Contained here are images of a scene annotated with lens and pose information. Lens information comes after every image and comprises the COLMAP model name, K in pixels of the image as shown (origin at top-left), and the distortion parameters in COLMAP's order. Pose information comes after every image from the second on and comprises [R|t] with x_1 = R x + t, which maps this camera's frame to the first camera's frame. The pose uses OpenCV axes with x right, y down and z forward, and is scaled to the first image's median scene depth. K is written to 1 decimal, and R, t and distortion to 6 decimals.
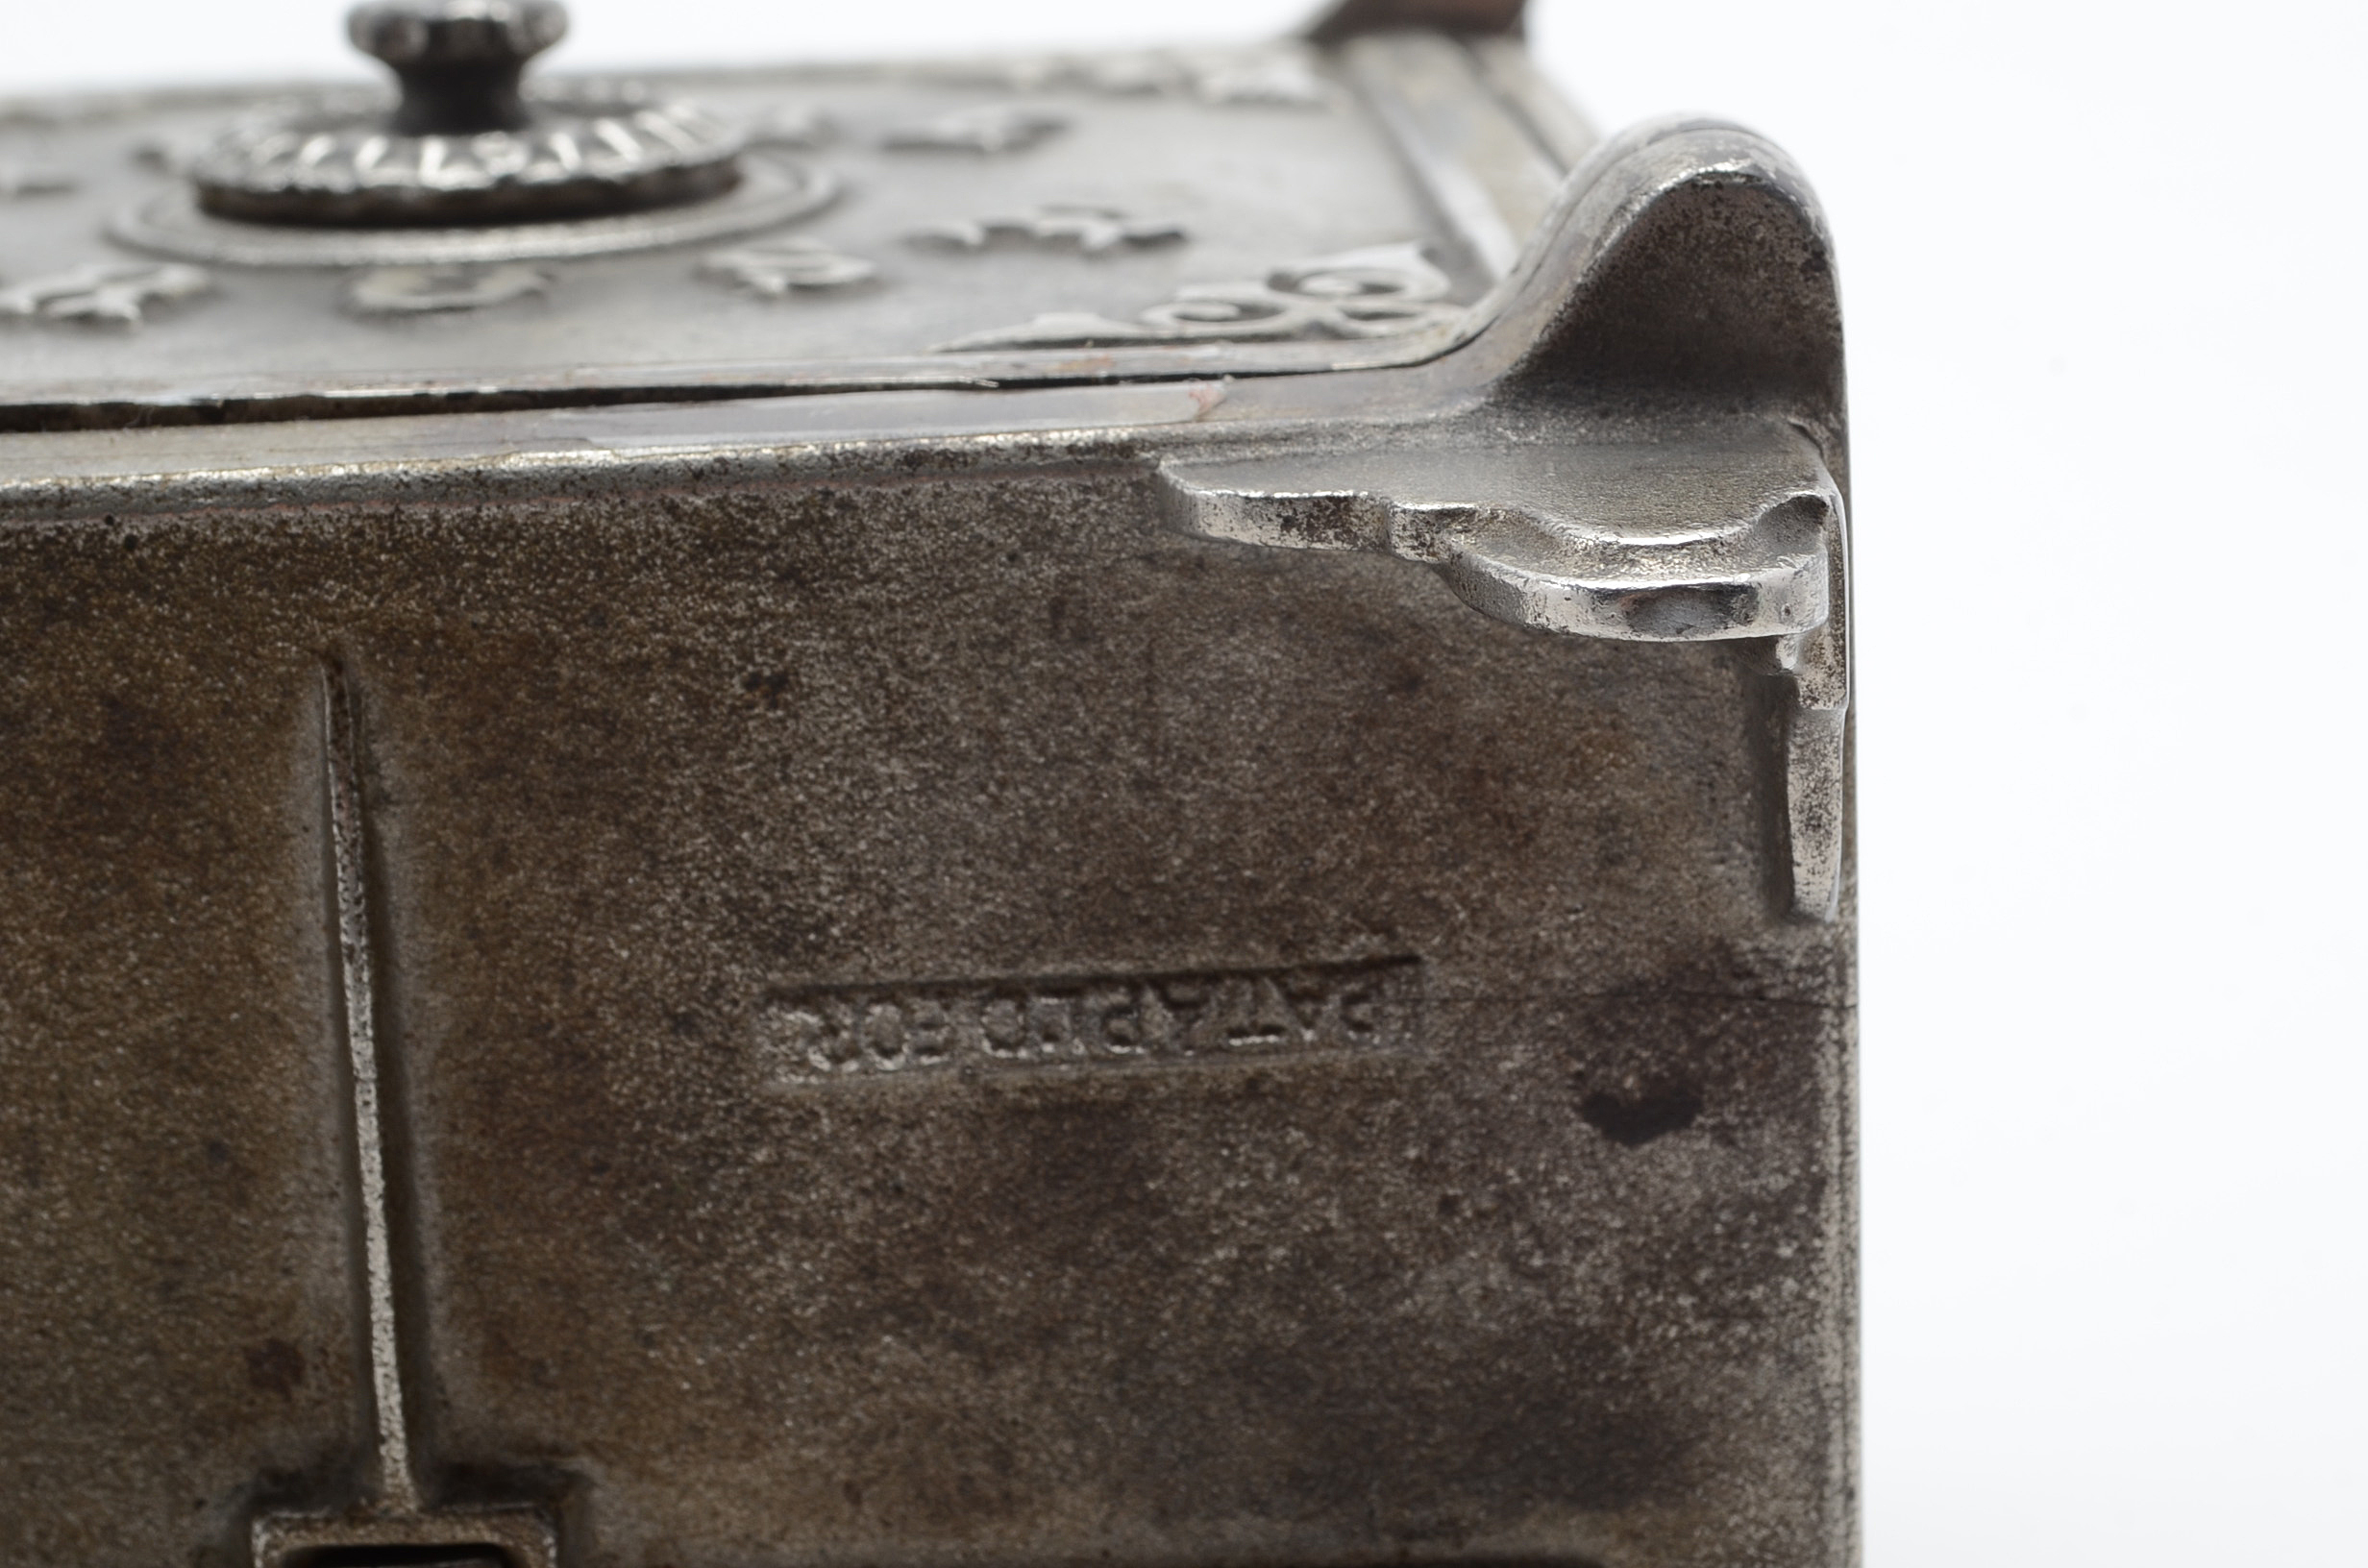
lens RADIAL K [[5148.0, 0, 1187.1], [0, 5148.0, 790.0], [0, 0, 1]] dist [0.033002, 0.000000]
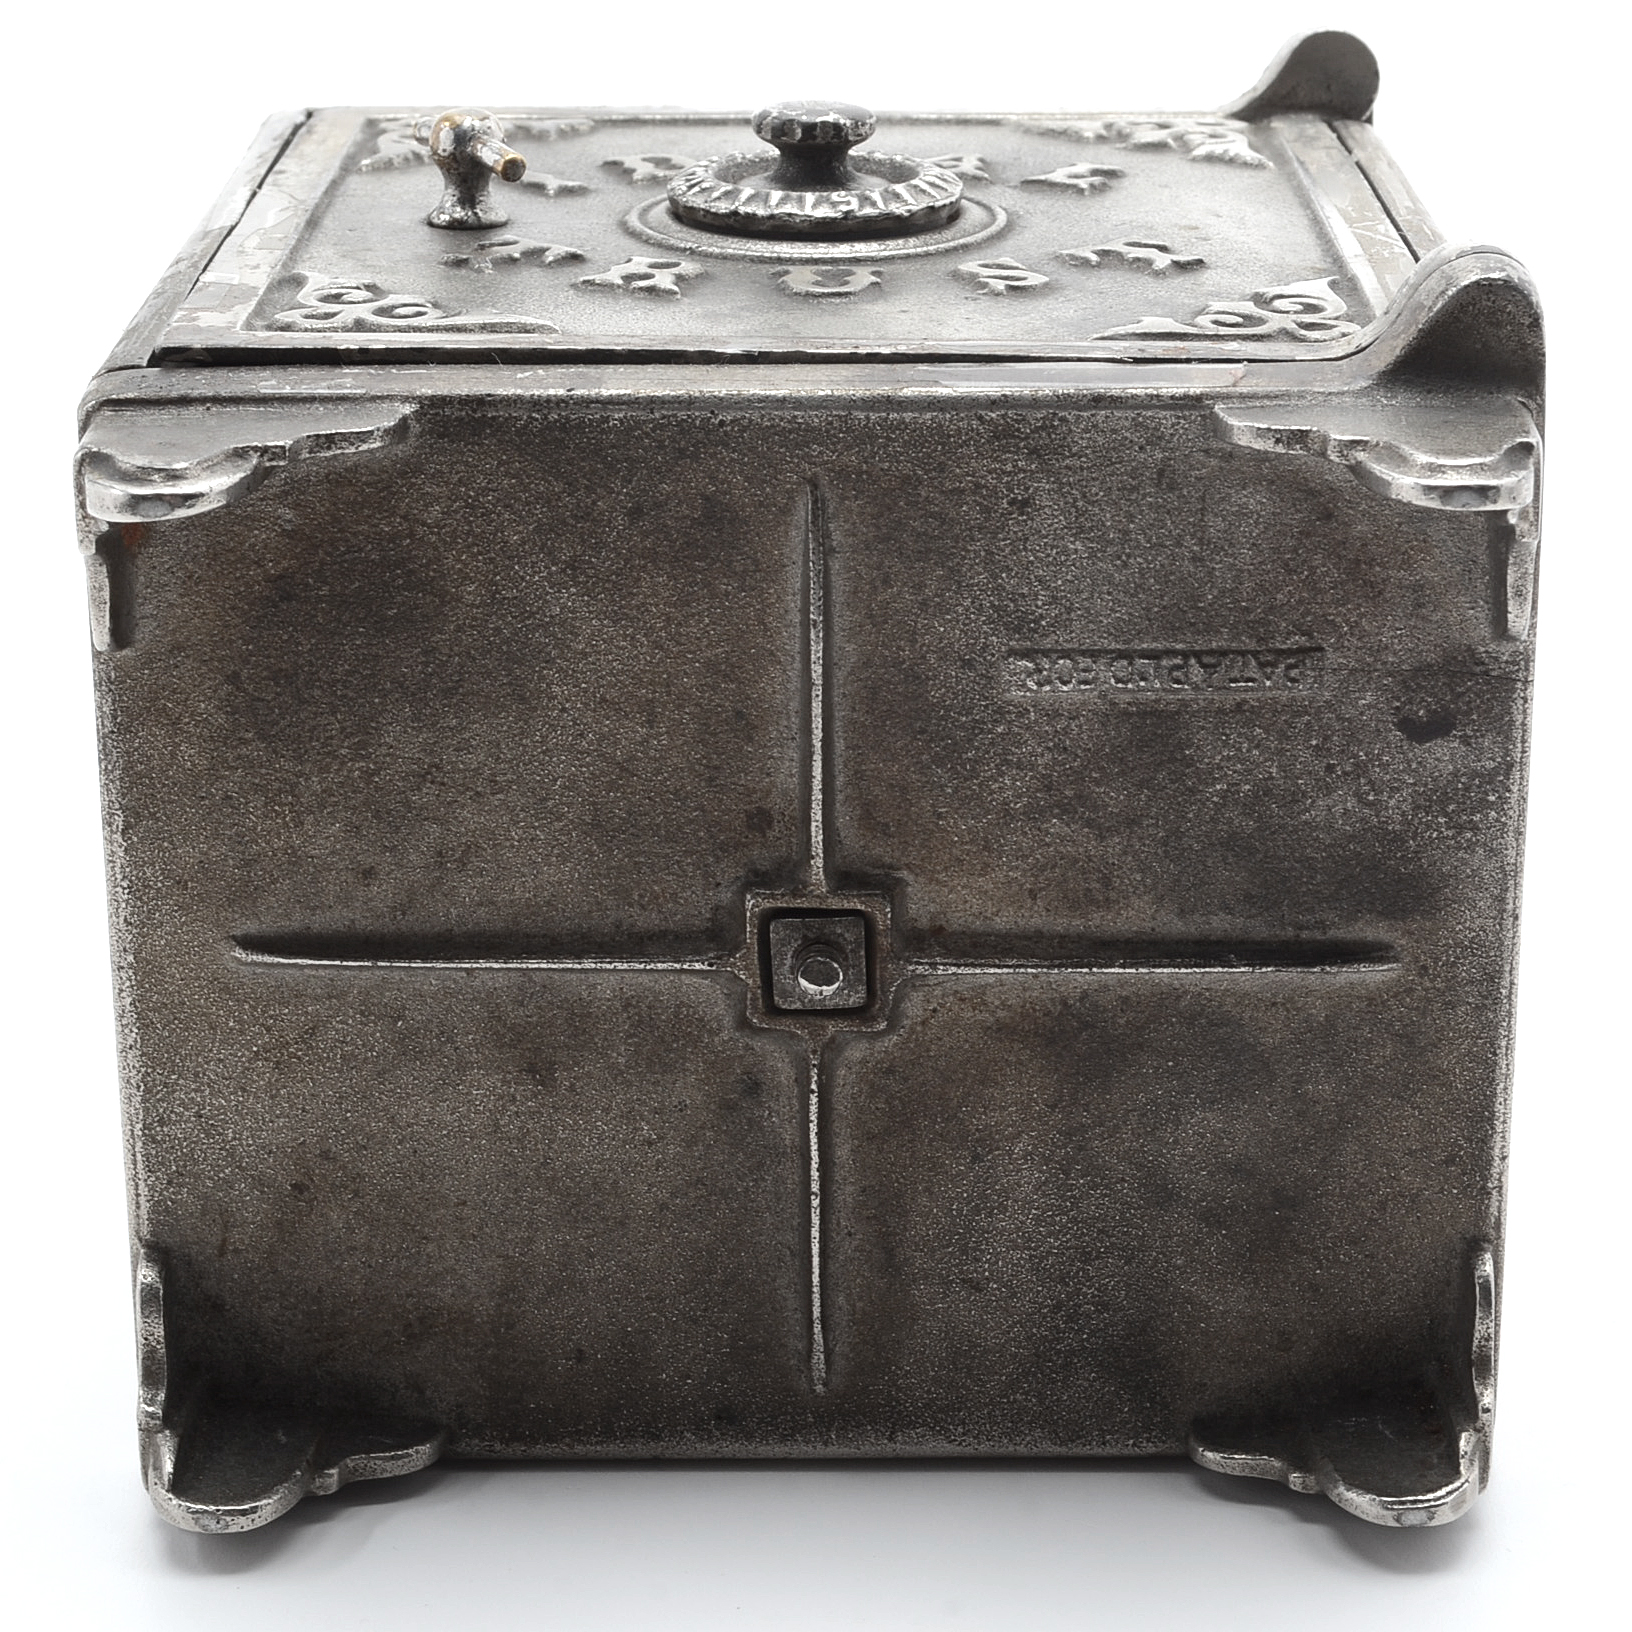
lens RADIAL K [[4954.3, 0, 816.5], [0, 4954.3, 813.3], [0, 0, 1]] dist [0.012865, 0.000000]
pose [[0.998979, 0.045131, -0.002171, -0.151025], [-0.044793, 0.995517, 0.083298, -0.058054], [0.005920, -0.083116, 0.996522, -0.989646]]
